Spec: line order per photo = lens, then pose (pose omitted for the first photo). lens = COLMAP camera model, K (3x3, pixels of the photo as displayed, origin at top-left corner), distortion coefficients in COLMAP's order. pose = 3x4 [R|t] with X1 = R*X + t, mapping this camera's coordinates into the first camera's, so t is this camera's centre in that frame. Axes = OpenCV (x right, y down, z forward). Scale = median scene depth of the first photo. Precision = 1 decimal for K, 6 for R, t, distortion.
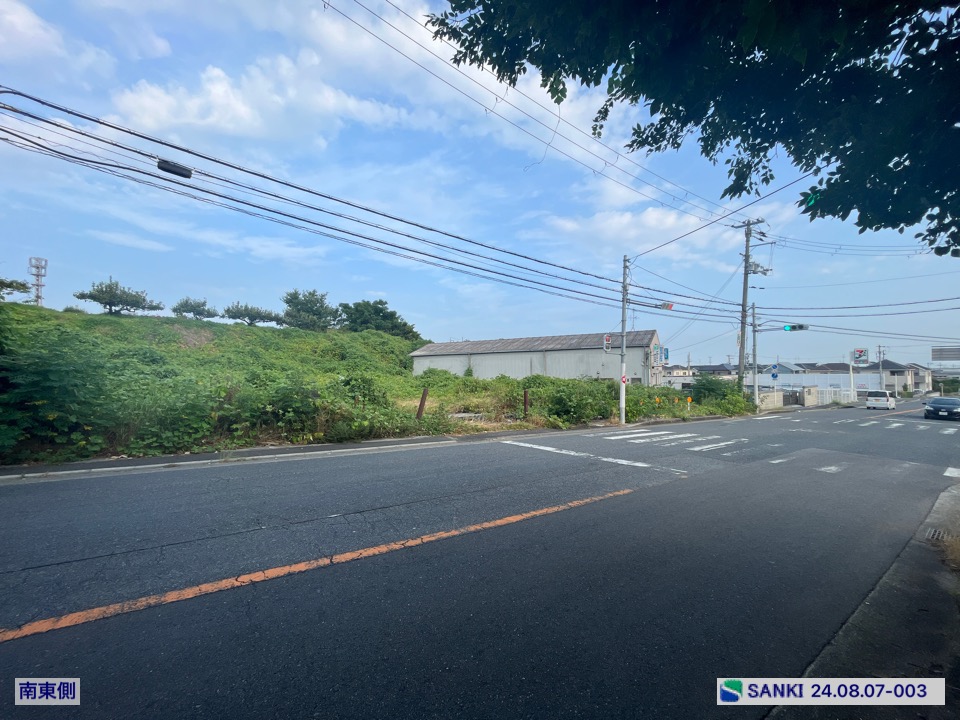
lens RADIAL K [[386.3, 0, 476.3], [0, 386.3, 362.8], [0, 0, 1]] dist [-0.003583, -0.000230]
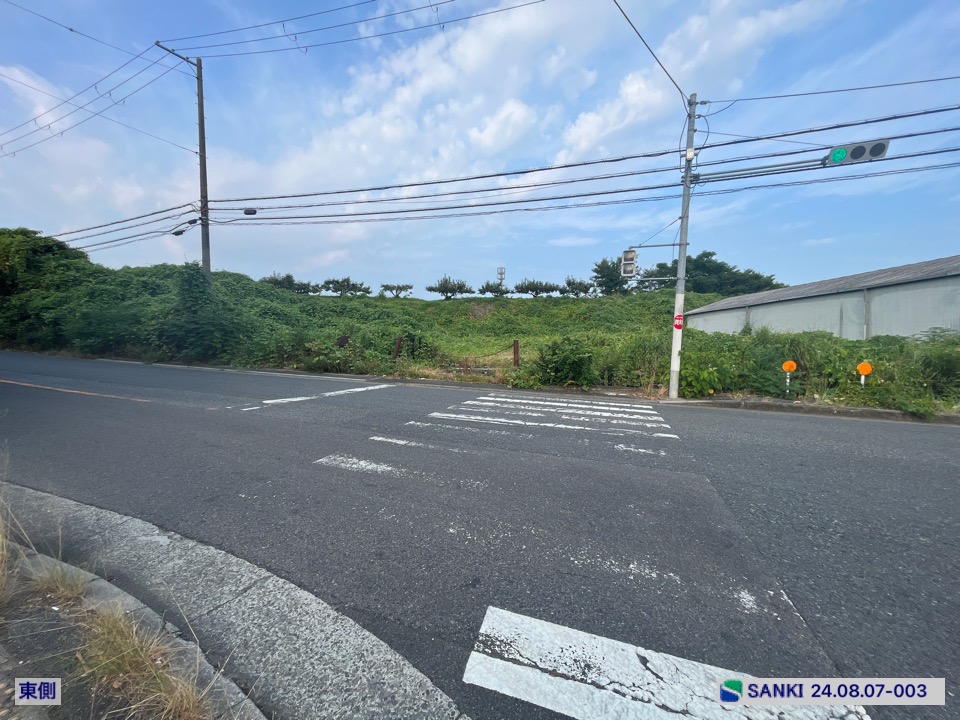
lens RADIAL K [[386.8, 0, 476.5], [0, 386.8, 362.3], [0, 0, 1]] dist [-0.003865, 0.000207]
pose [[0.562264, 0.035932, -0.826177, 0.625976], [0.023390, 0.997965, 0.059321, 0.055891], [0.826627, -0.052678, 0.560279, 0.385841]]
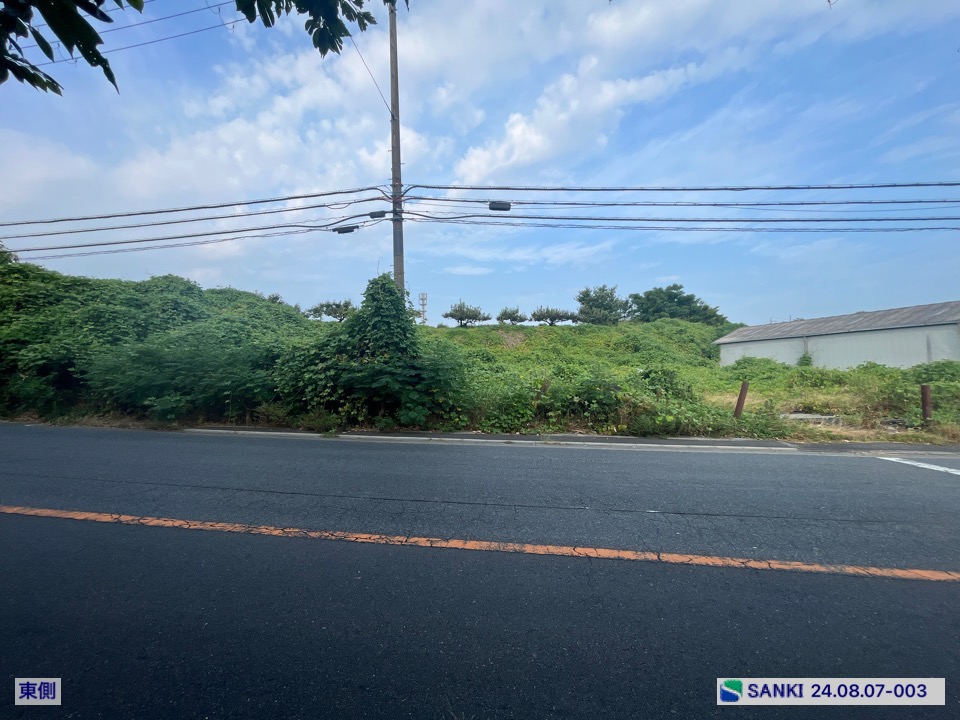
lens RADIAL K [[386.8, 0, 476.5], [0, 386.8, 362.3], [0, 0, 1]] dist [-0.003865, 0.000207]
pose [[0.751749, -0.029421, -0.658793, -0.011928], [0.041088, 0.999153, 0.002265, -0.000557], [0.658168, -0.028771, 0.752321, -0.005143]]
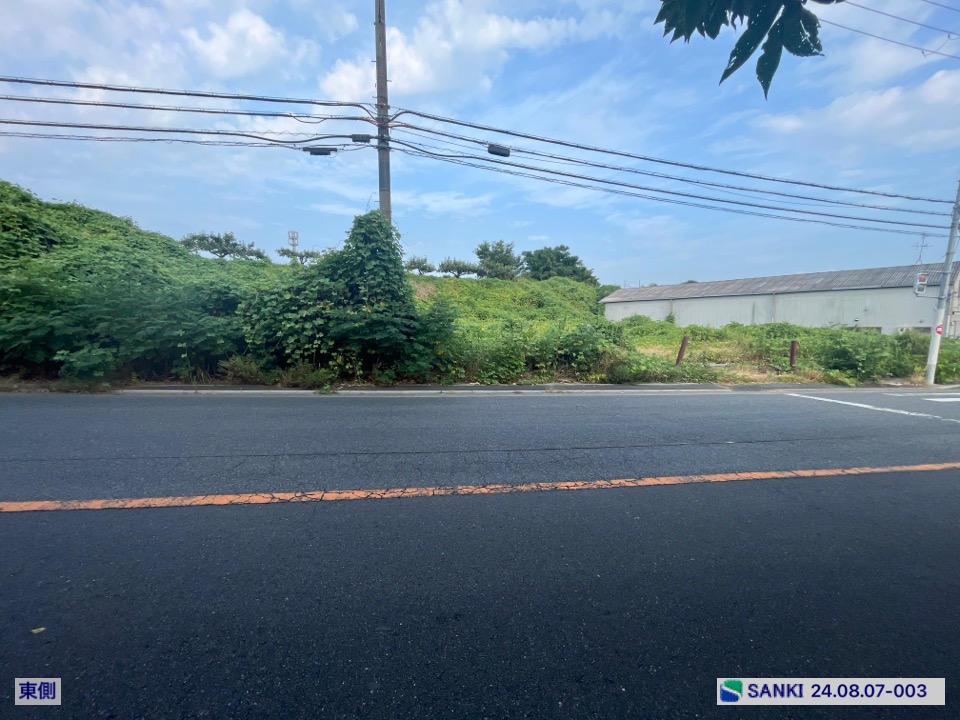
lens RADIAL K [[386.8, 0, 476.5], [0, 386.8, 362.3], [0, 0, 1]] dist [-0.003865, 0.000207]
pose [[0.917682, 0.044078, -0.394863, -0.159595], [0.010462, 0.990802, 0.134915, -0.005884], [0.397177, -0.127940, 0.908780, -0.097177]]
